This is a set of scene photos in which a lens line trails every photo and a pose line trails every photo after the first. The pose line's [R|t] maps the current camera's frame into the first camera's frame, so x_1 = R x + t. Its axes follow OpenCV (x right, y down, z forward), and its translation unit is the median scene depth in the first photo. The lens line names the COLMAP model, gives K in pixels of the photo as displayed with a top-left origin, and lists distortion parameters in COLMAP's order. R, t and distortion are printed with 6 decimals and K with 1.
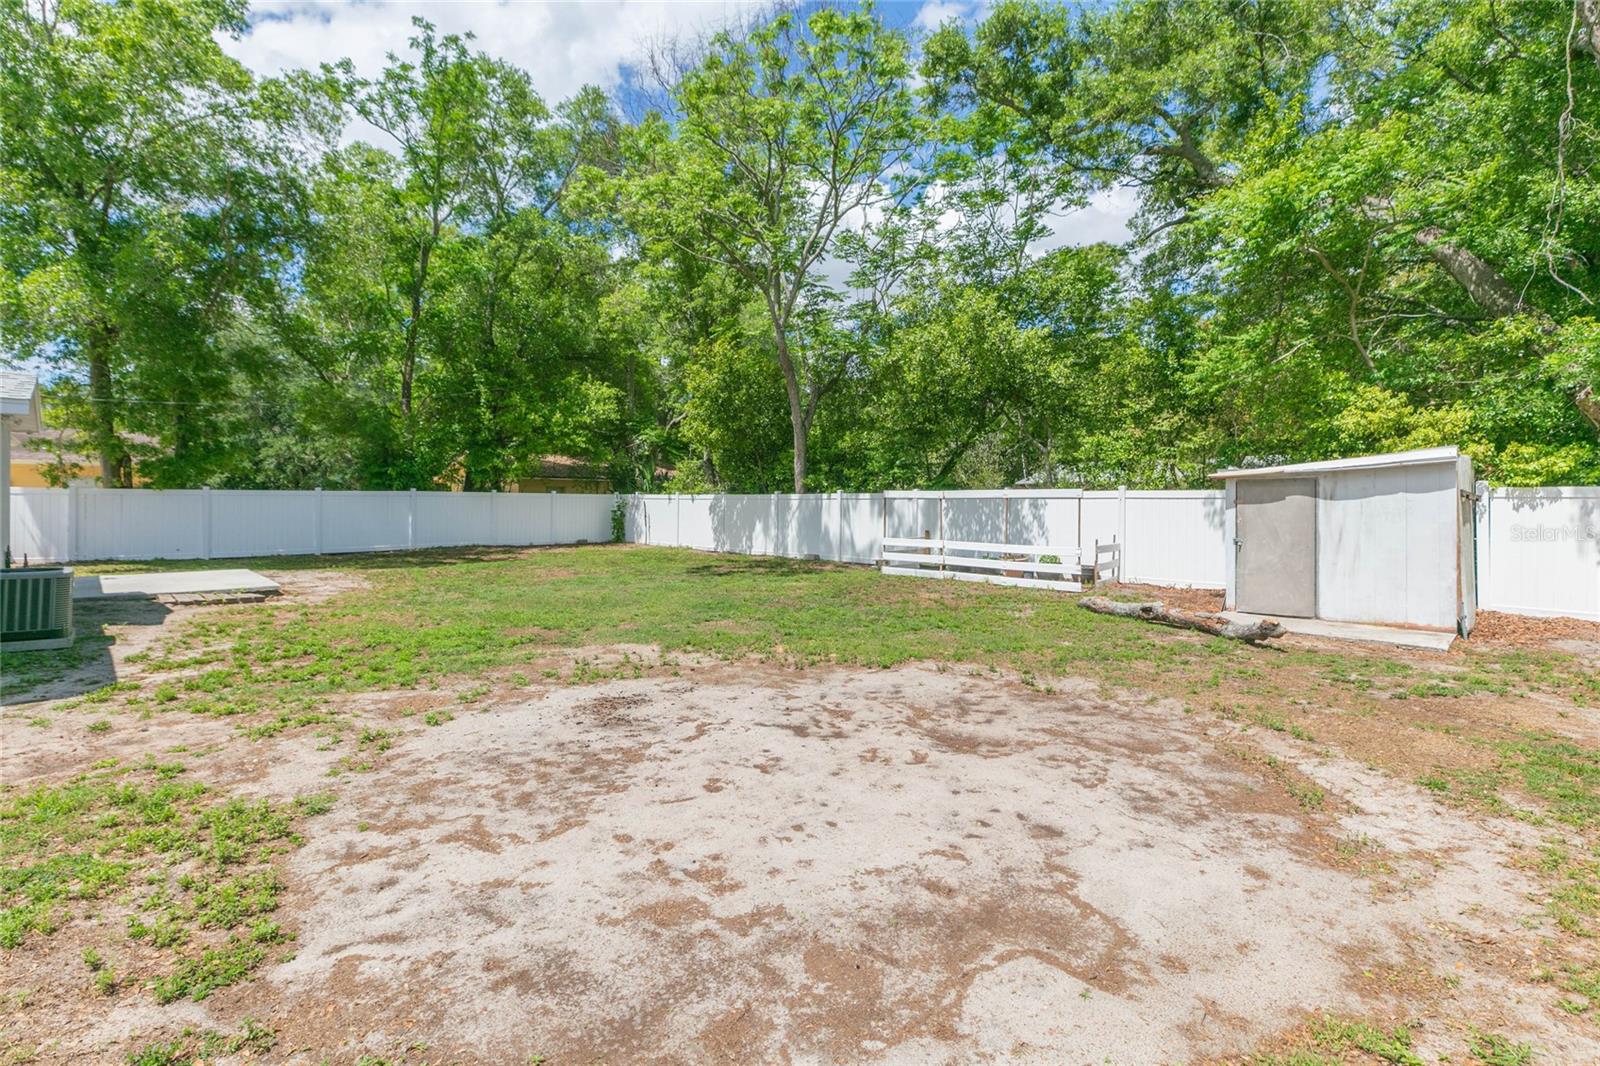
lens RADIAL K [[720.7, 0, 824.5], [0, 720.7, 530.1], [0, 0, 1]] dist [0.008591, -0.002249]
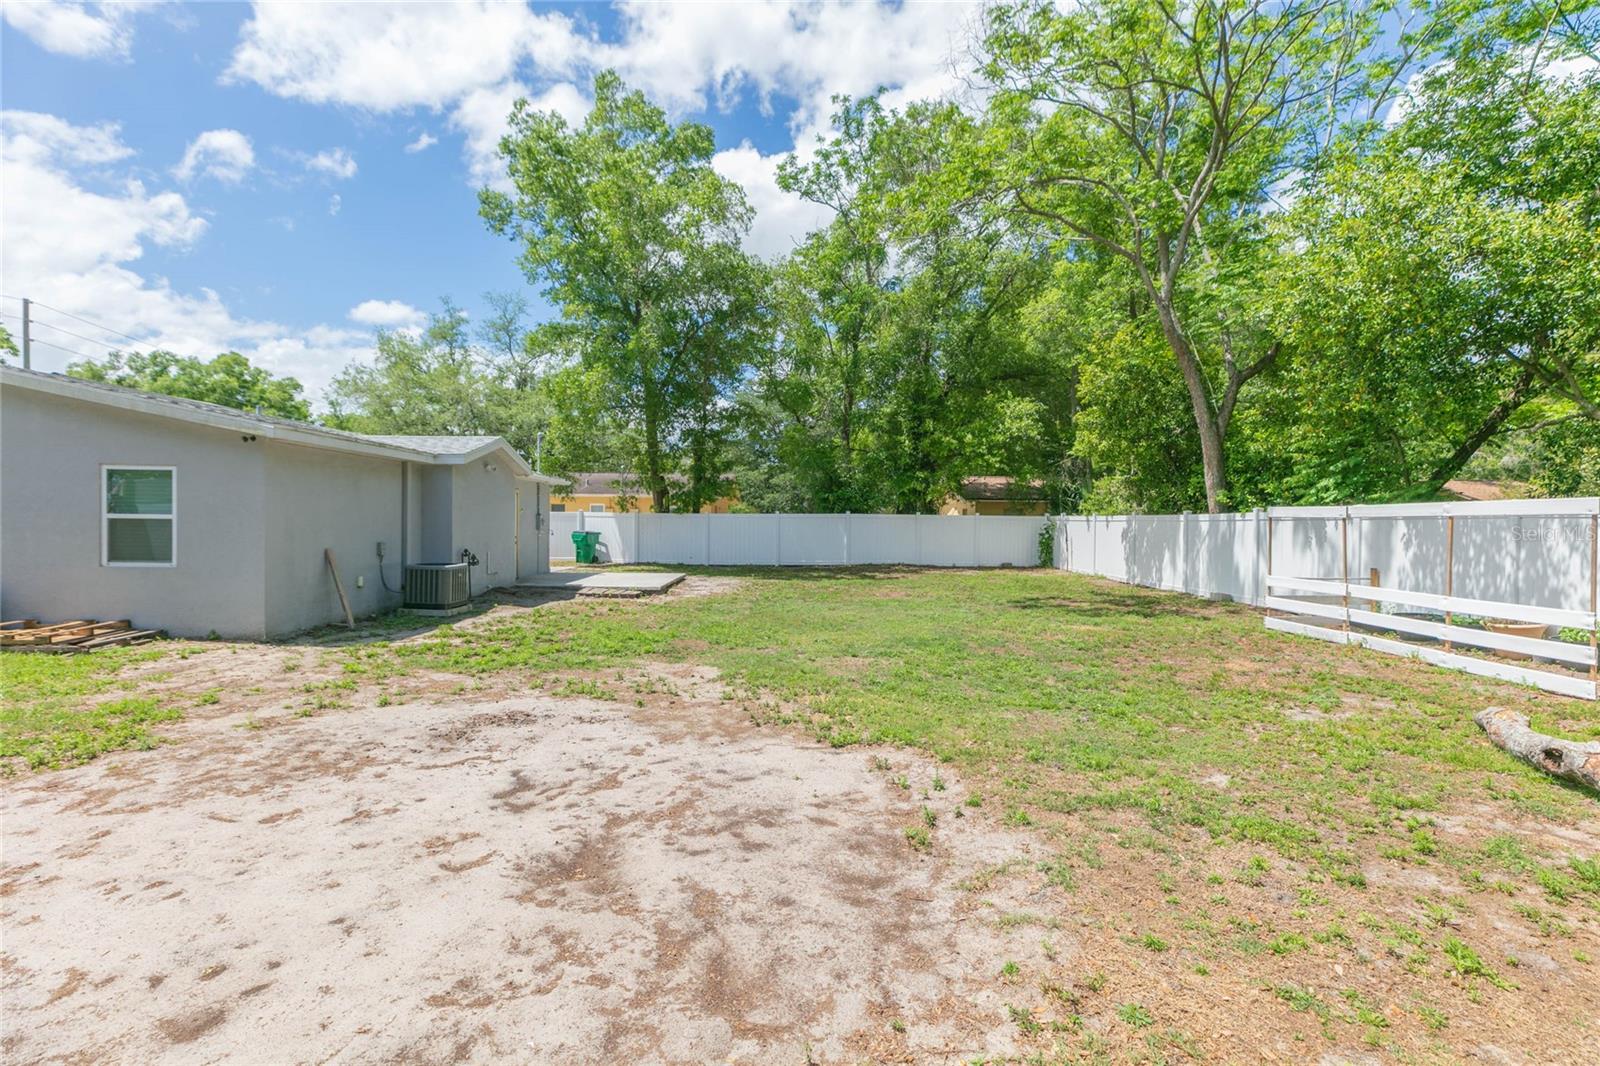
lens RADIAL K [[720.7, 0, 799.4], [0, 720.7, 547.6], [0, 0, 1]] dist [0.008591, -0.002249]
pose [[0.724115, 0.026208, -0.689181, 0.191717], [-0.031933, 0.999480, 0.004456, -0.004172], [0.688939, 0.018781, 0.724576, 0.152647]]
